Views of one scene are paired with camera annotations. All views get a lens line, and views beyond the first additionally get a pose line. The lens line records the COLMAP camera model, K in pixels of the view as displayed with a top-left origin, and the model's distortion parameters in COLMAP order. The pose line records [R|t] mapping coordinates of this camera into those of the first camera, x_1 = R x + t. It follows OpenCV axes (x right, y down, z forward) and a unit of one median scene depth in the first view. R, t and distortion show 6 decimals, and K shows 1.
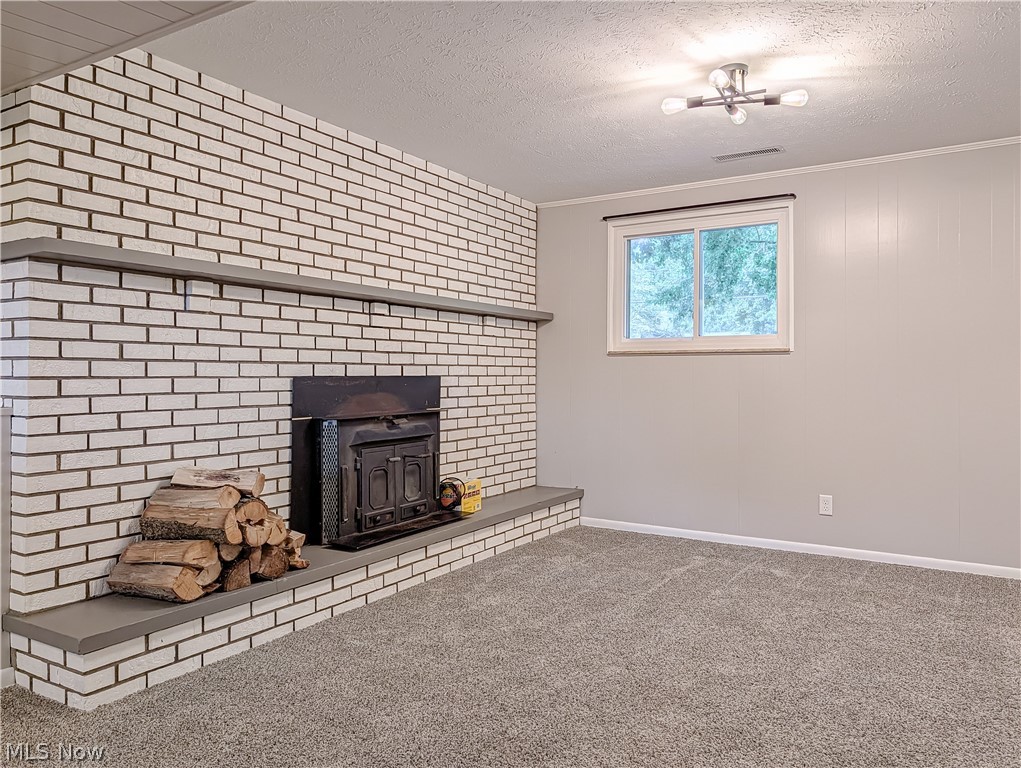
lens RADIAL K [[739.3, 0, 510.2], [0, 739.3, 367.7], [0, 0, 1]] dist [0.034608, 0.003421]
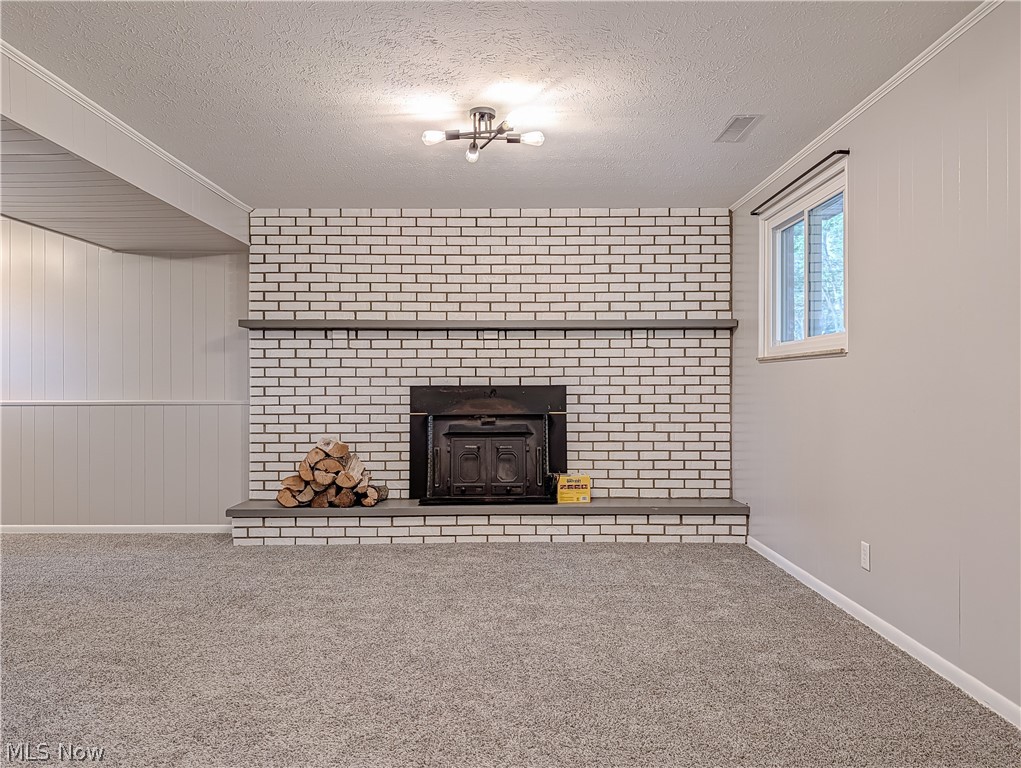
lens RADIAL K [[728.9, 0, 510.5], [0, 728.9, 384.0], [0, 0, 1]] dist [0.110861, -0.000510]
pose [[0.533719, -0.004061, -0.845652, 1.081261], [0.010591, 0.999942, 0.001883, 0.007346], [0.845596, -0.009961, 0.533731, 0.375372]]
